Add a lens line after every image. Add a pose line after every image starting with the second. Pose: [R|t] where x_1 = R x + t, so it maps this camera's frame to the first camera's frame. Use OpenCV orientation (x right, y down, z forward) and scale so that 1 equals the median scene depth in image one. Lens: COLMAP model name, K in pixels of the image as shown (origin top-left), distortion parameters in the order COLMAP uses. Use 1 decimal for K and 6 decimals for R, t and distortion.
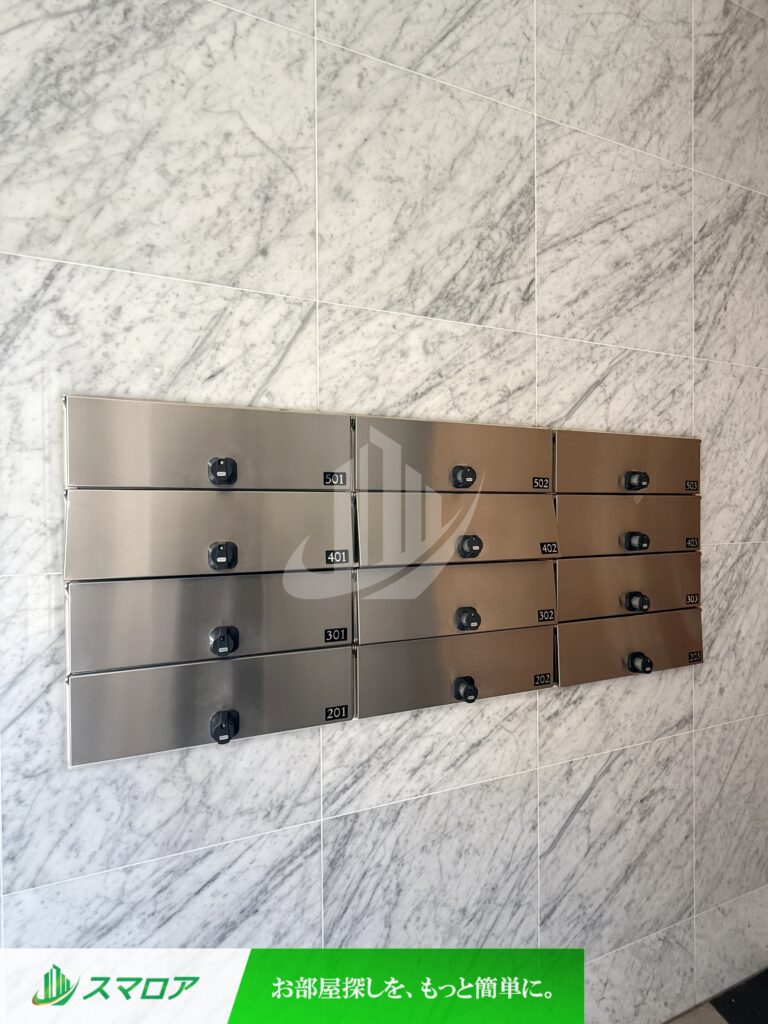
lens RADIAL K [[406.1, 0, 384.9], [0, 406.1, 511.8], [0, 0, 1]] dist [-0.001444, -0.000241]
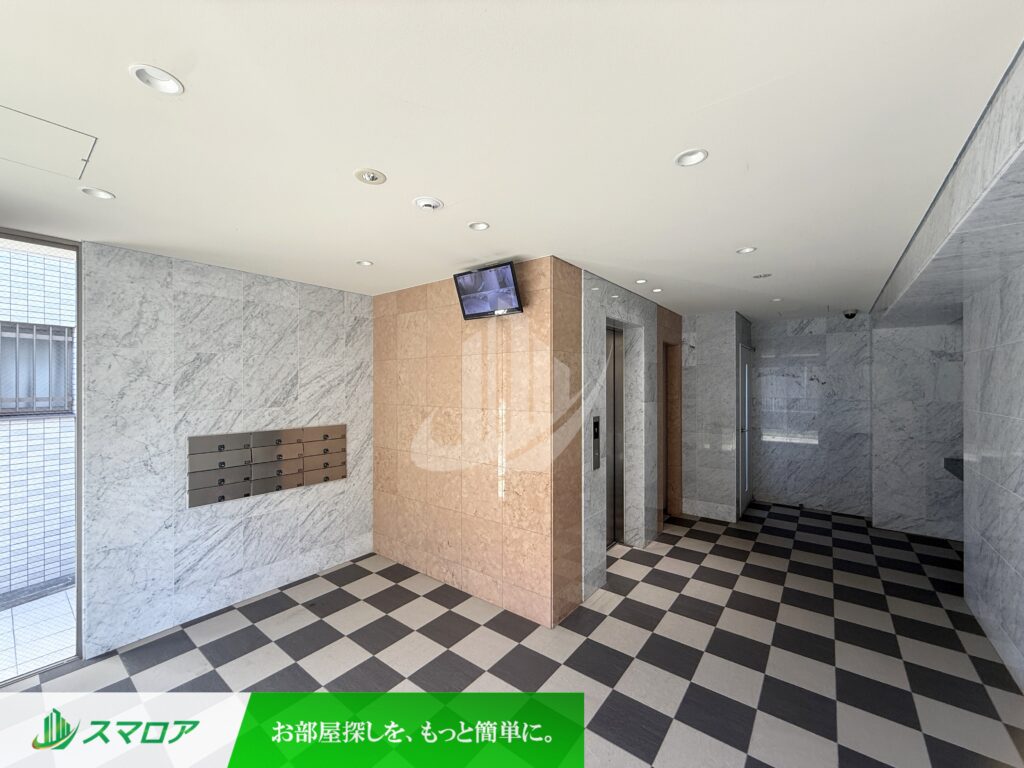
lens RADIAL K [[406.1, 0, 509.9], [0, 406.1, 384.3], [0, 0, 1]] dist [-0.001444, -0.000241]
pose [[0.826902, 0.005706, 0.562318, -0.225452], [-0.001356, 0.999966, -0.008152, -0.692526], [-0.562345, 0.005979, 0.826881, -4.206708]]
